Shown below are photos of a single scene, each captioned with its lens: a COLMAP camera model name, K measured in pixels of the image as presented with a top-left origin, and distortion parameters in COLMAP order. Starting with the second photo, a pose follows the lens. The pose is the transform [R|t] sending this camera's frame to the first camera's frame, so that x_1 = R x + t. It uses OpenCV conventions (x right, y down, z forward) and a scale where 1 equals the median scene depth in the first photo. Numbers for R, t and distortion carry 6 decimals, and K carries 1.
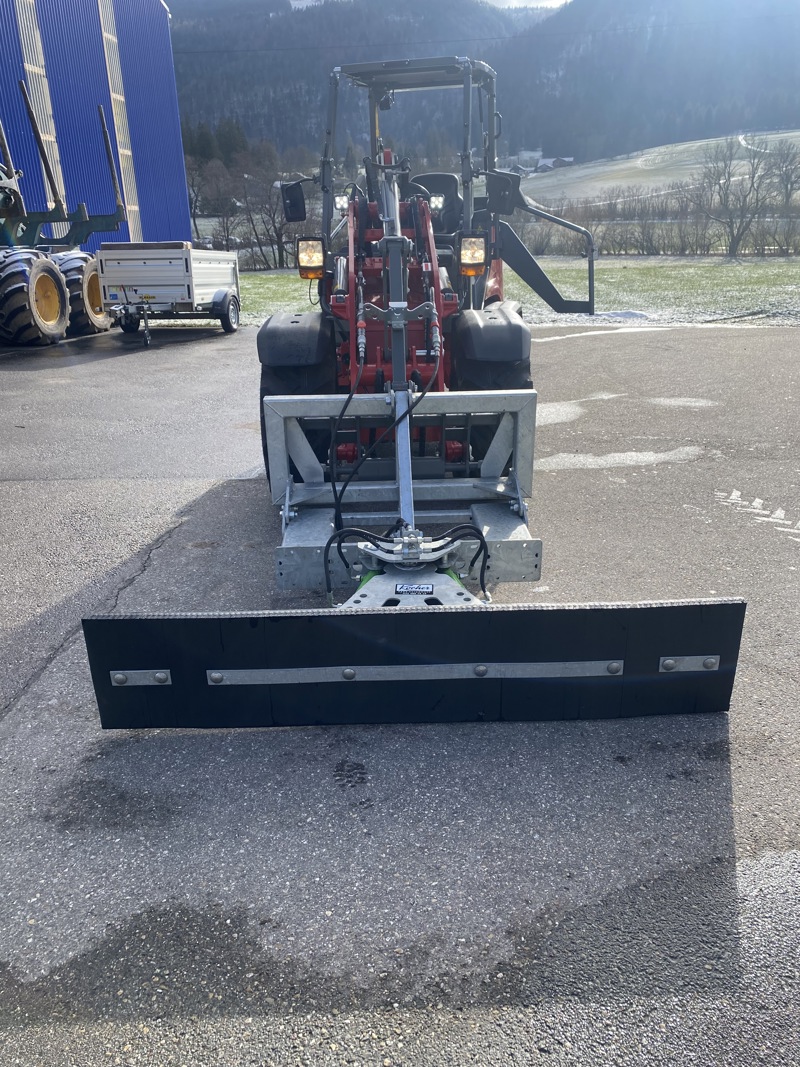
lens RADIAL K [[799.2, 0, 404.0], [0, 799.2, 534.5], [0, 0, 1]] dist [0.050089, -0.048329]
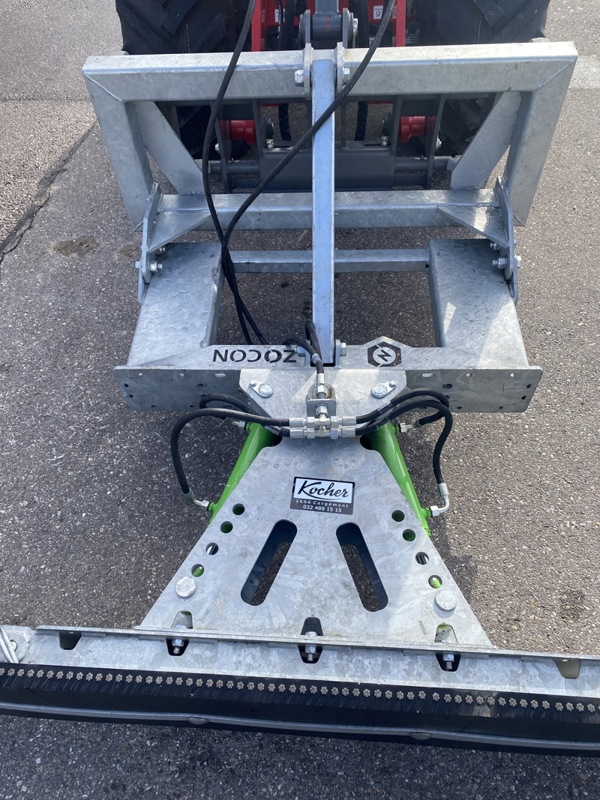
lens RADIAL K [[593.0, 0, 298.2], [0, 593.0, 399.8], [0, 0, 1]] dist [0.001461, -0.000983]
pose [[0.996277, 0.050085, -0.070170, 0.019473], [-0.005454, 0.848921, 0.528491, -0.203282], [0.086038, -0.526141, 0.846034, 0.572252]]
